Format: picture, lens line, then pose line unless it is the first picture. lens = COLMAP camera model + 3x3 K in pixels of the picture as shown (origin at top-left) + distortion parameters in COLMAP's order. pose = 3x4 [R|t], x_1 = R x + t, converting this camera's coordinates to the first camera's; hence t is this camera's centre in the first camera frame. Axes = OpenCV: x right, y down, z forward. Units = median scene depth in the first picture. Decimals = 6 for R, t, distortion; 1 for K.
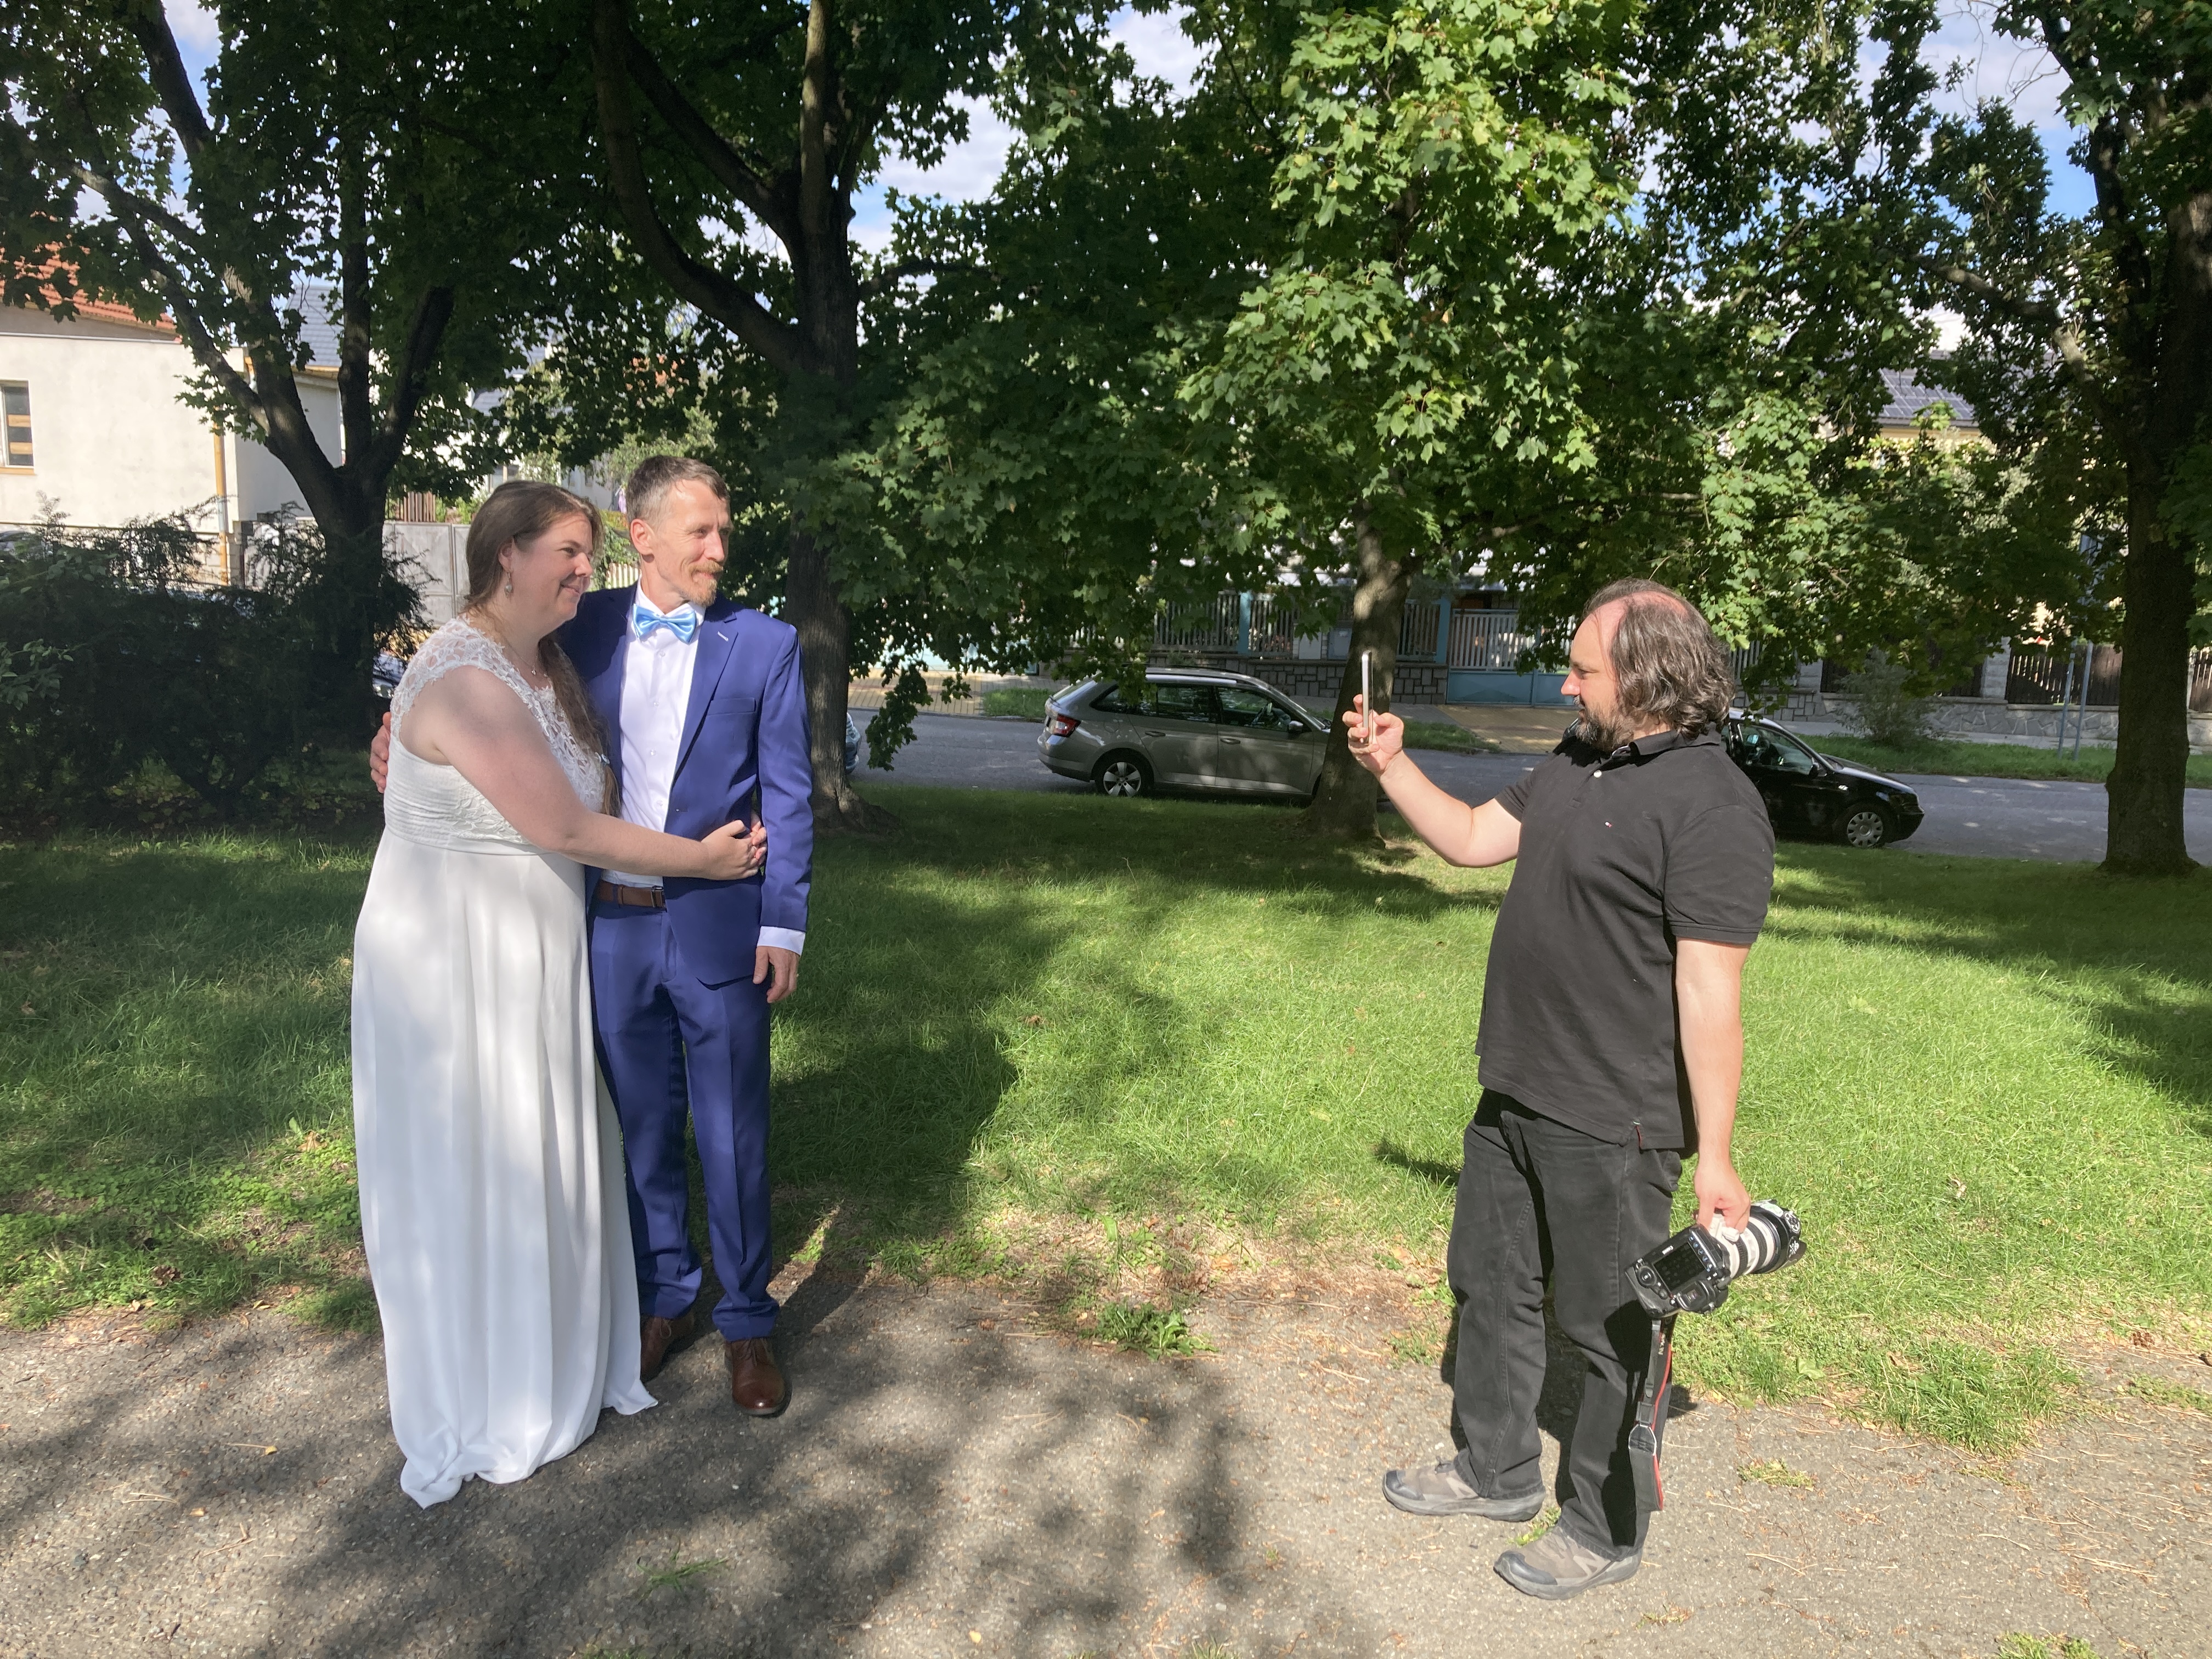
lens RADIAL K [[1793.2, 0, 1096.0], [0, 1793.2, 888.3], [0, 0, 1]] dist [-0.002986, 0.007772]
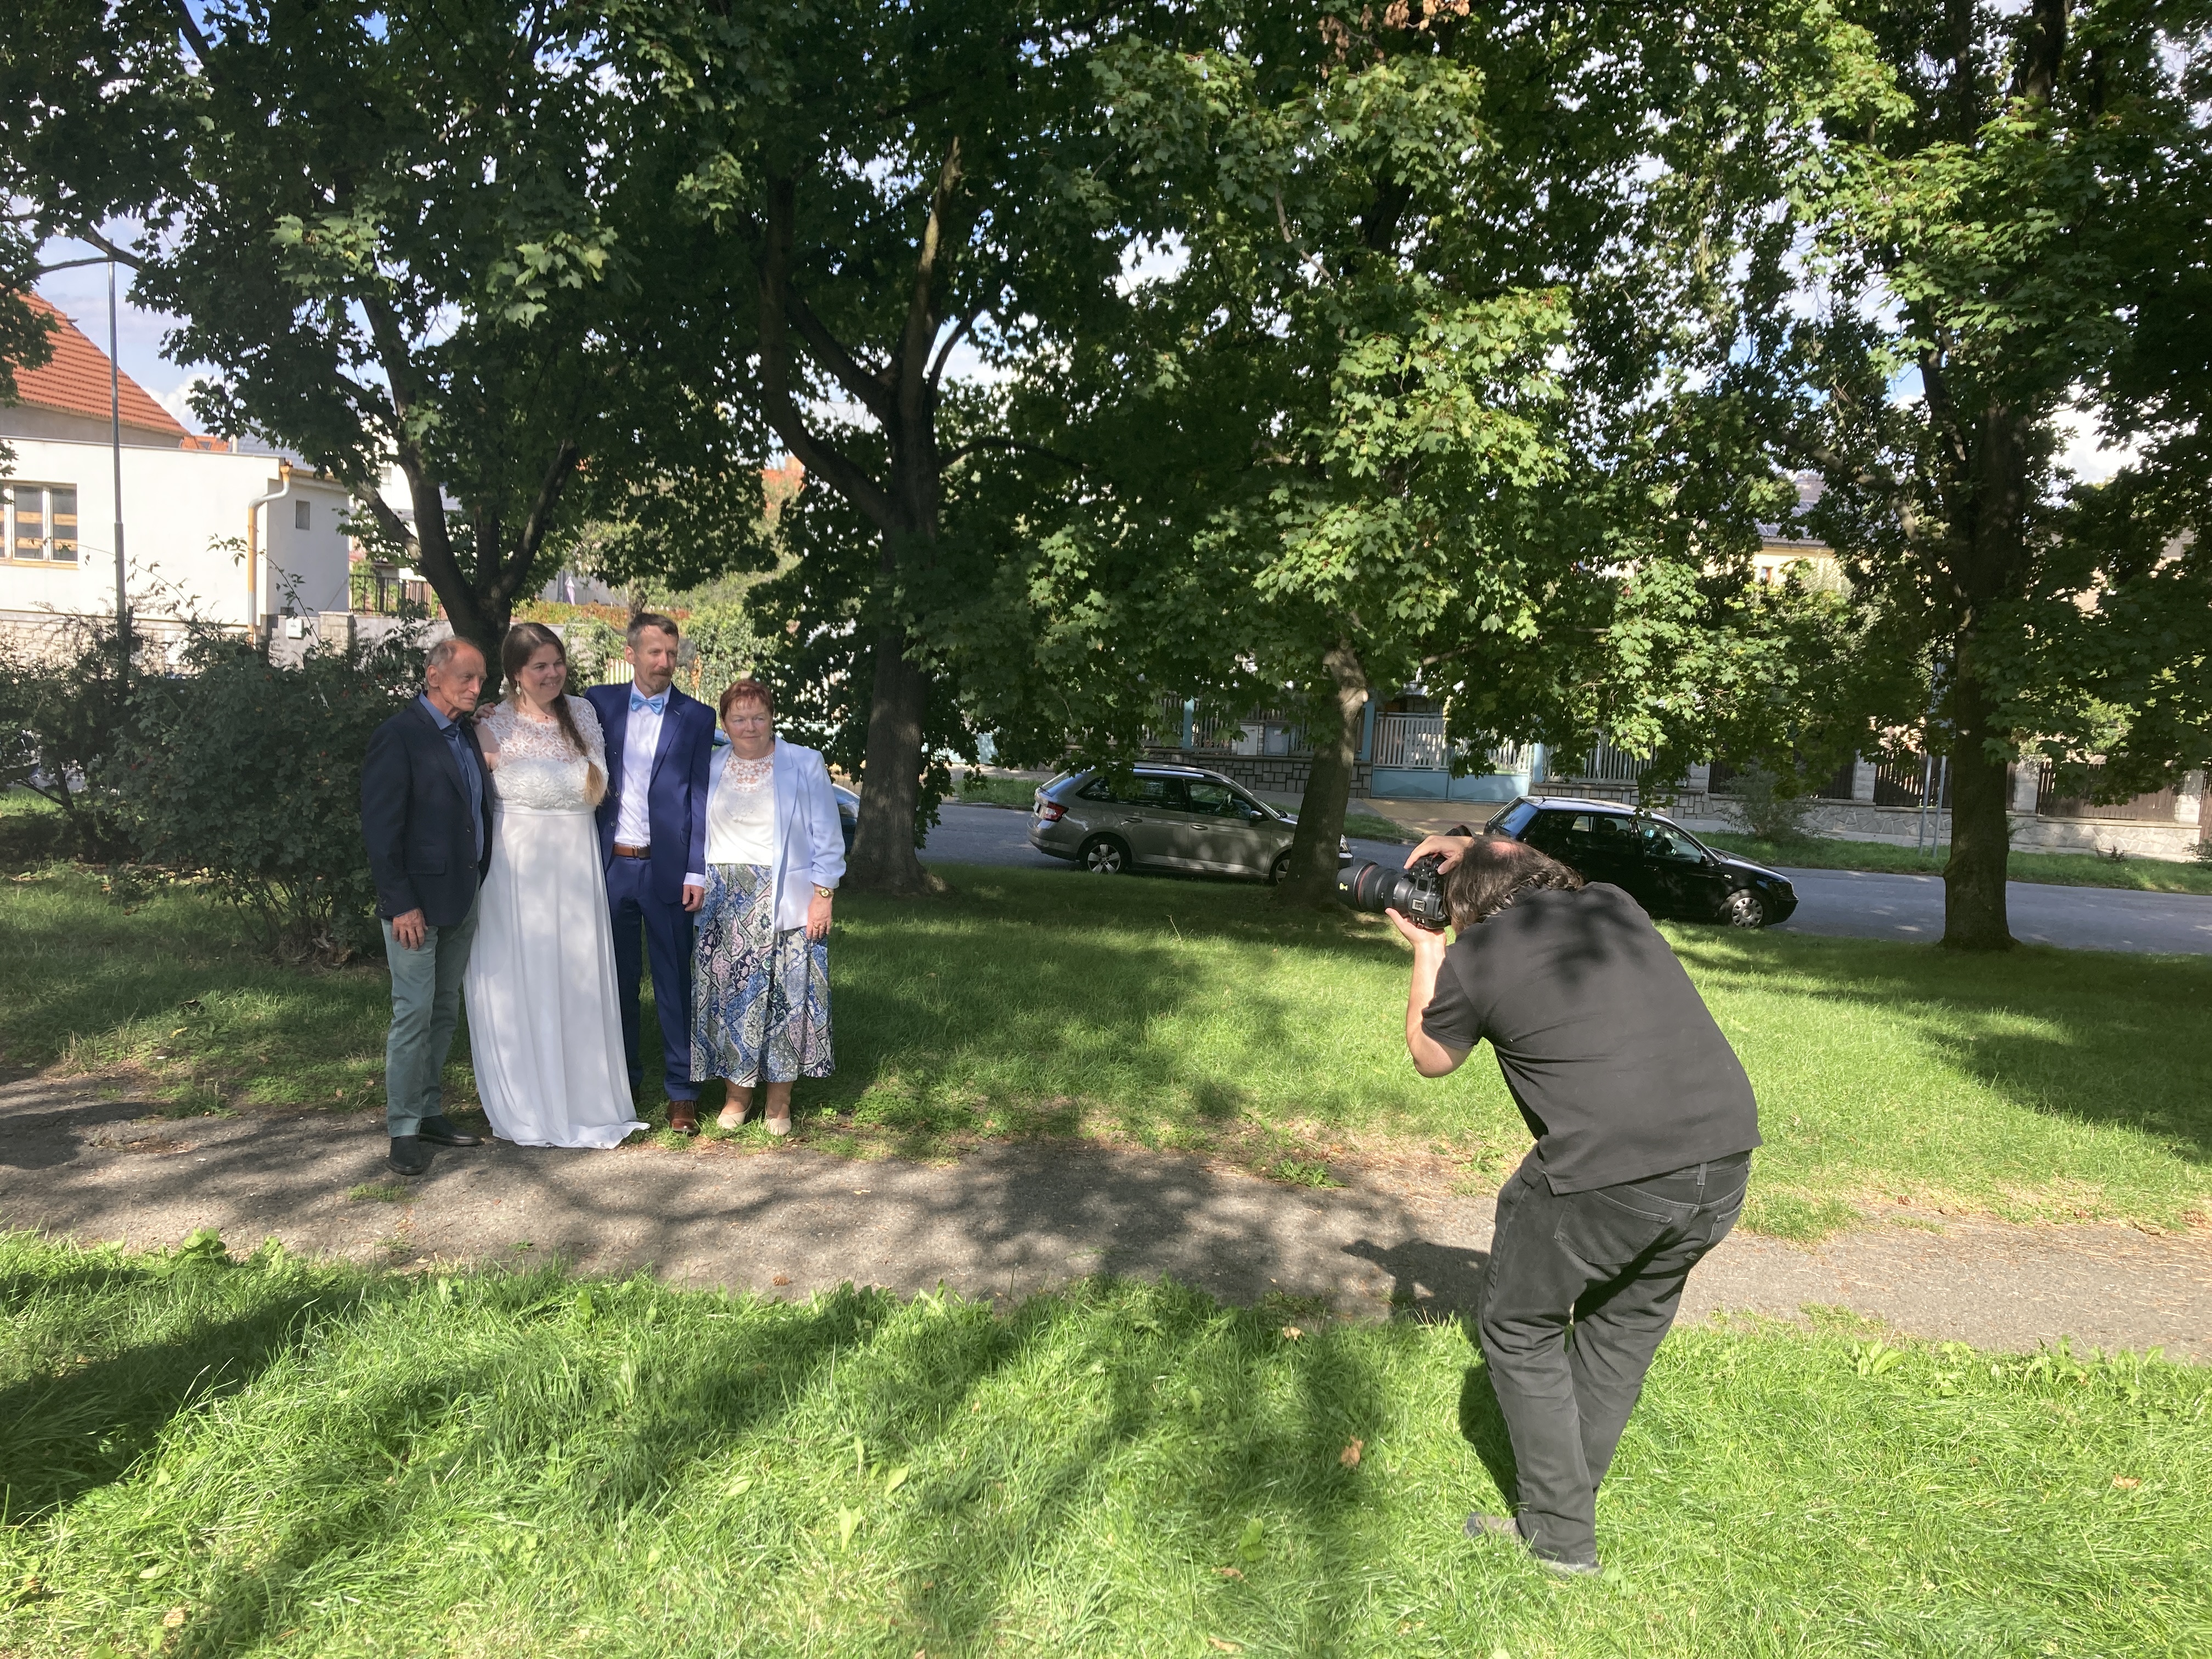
lens RADIAL K [[1746.3, 0, 1106.0], [0, 1746.3, 829.5], [0, 0, 1]] dist [0.011355, 0.006306]
pose [[0.998627, 0.016727, 0.049649, -0.045858], [-0.012773, 0.996800, -0.078906, 0.008860], [-0.050810, 0.078163, 0.995645, -0.120713]]
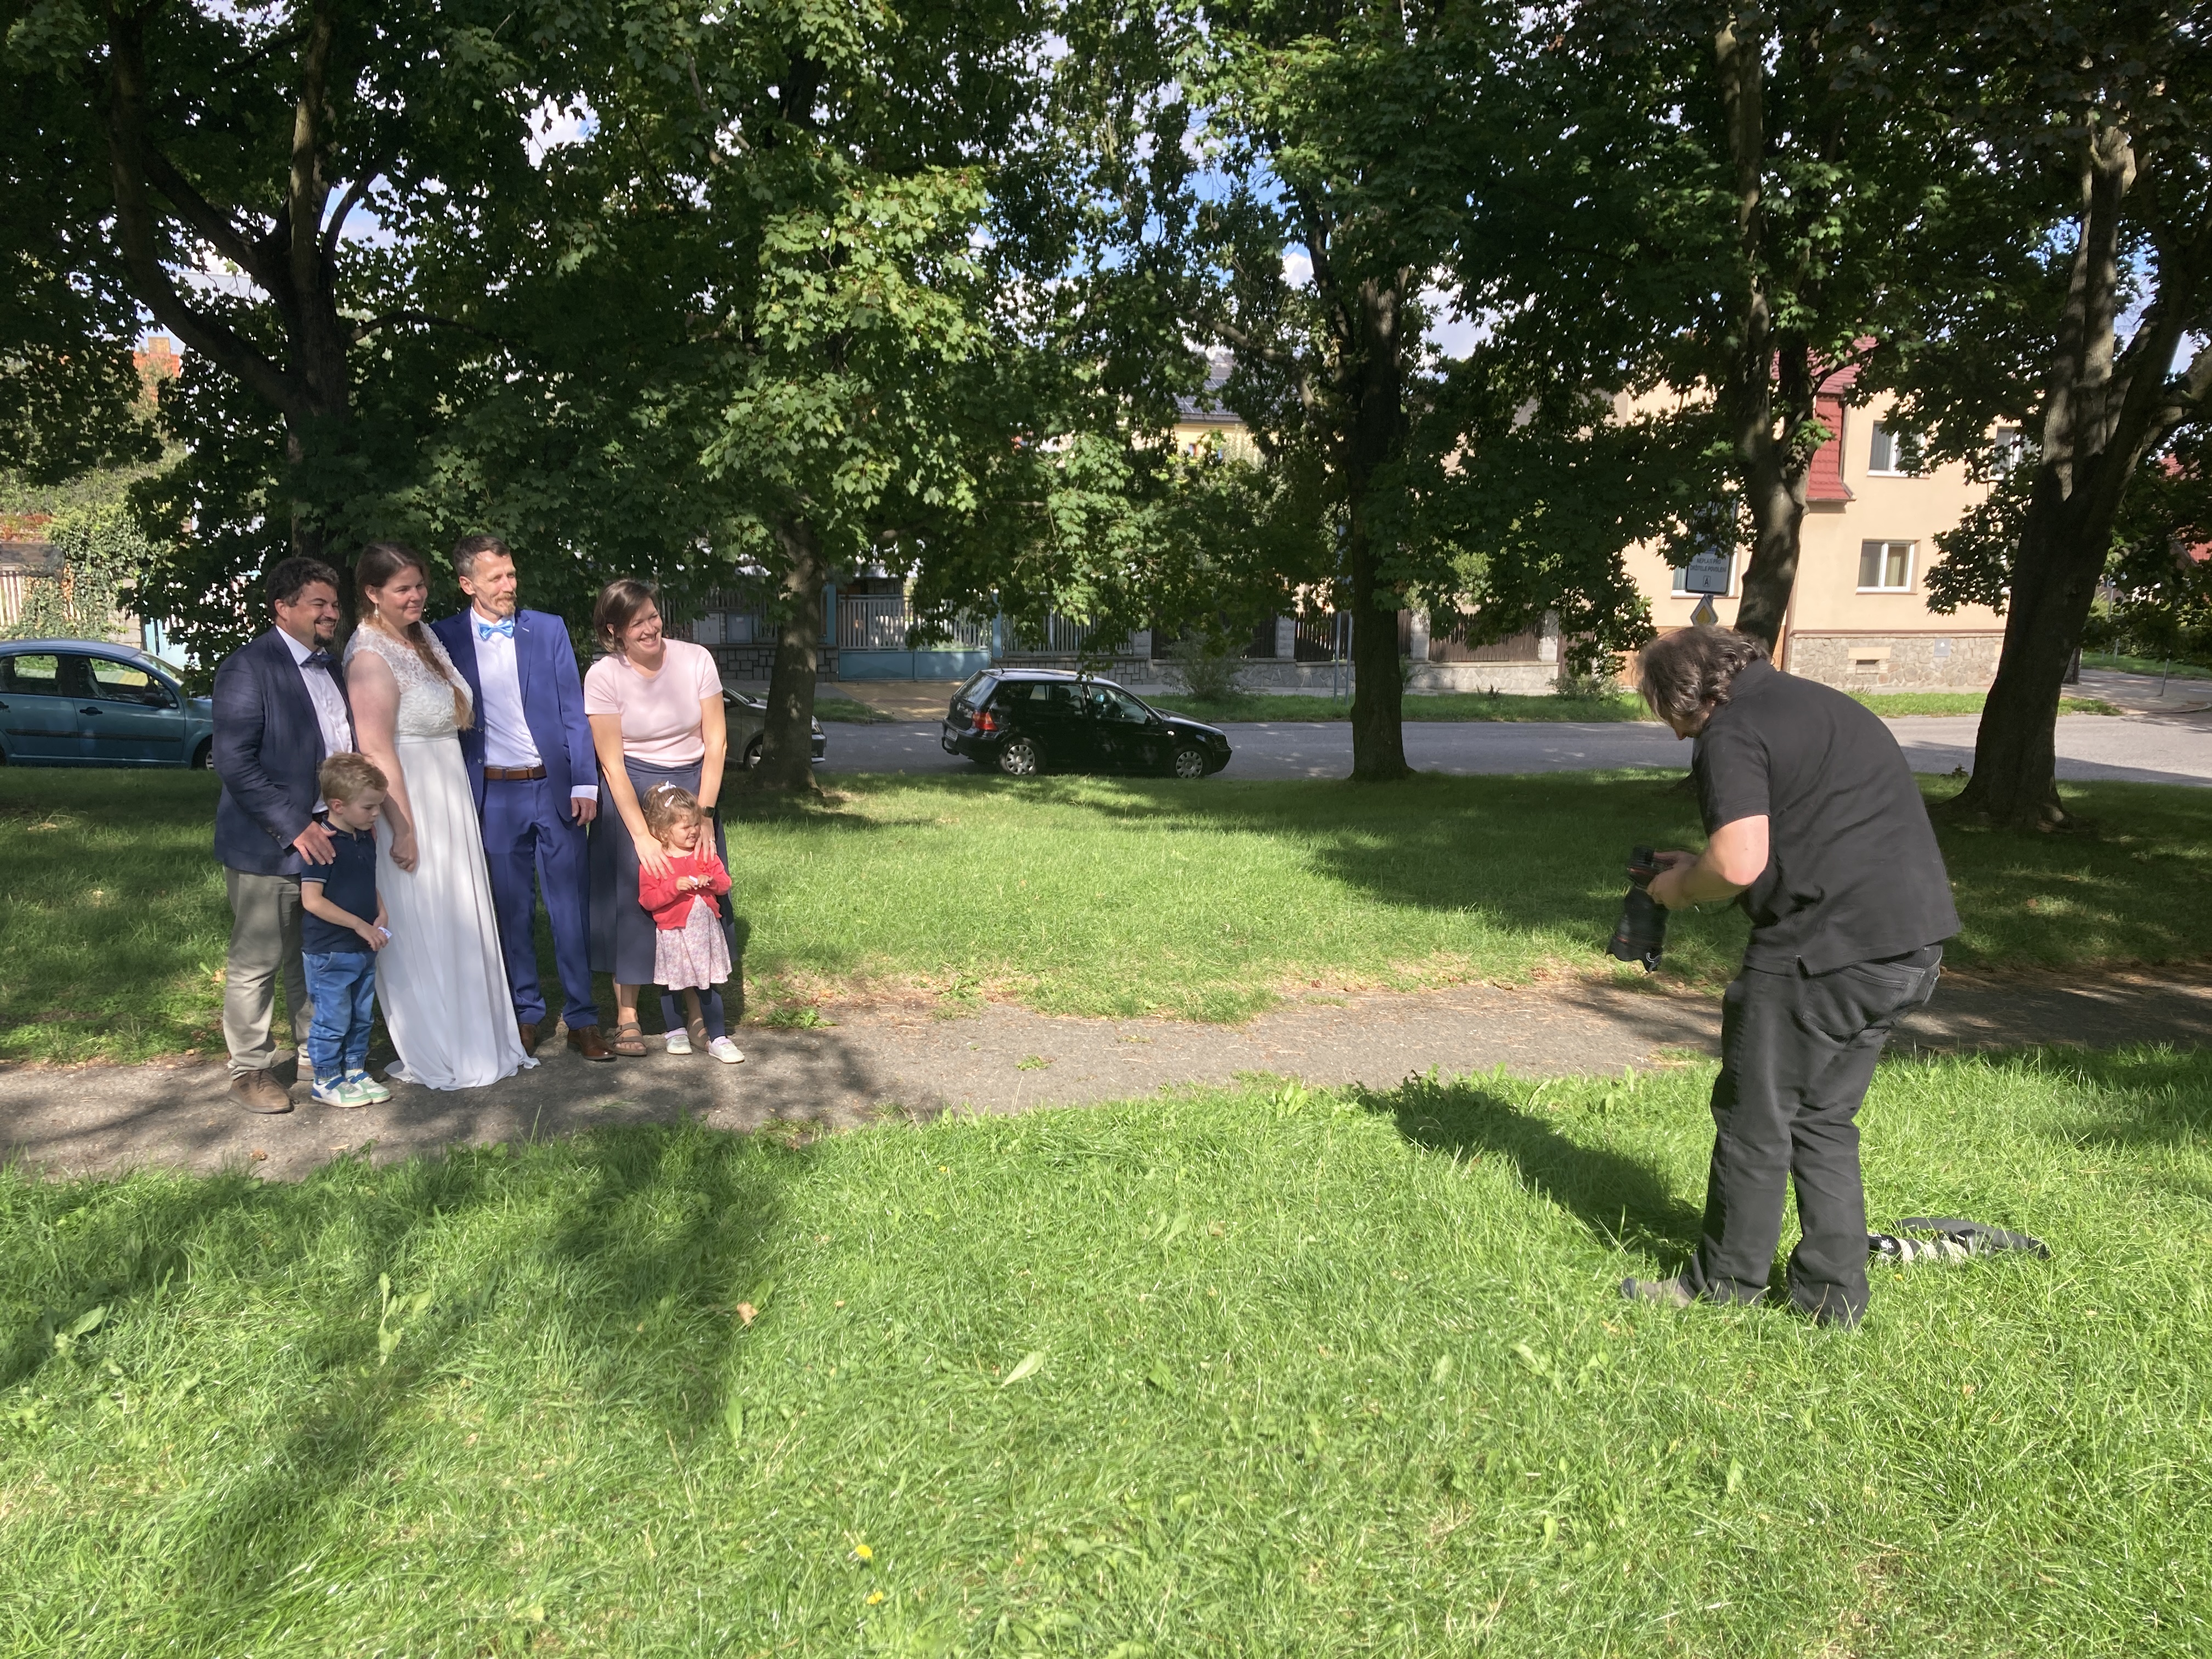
lens RADIAL K [[1741.7, 0, 1090.8], [0, 1741.7, 862.5], [0, 0, 1]] dist [0.032568, 0.001210]
pose [[0.940644, -0.077616, 0.330400, -0.049254], [0.077985, 0.996880, 0.012158, 0.016587], [-0.330313, 0.014330, 0.943763, -0.141624]]
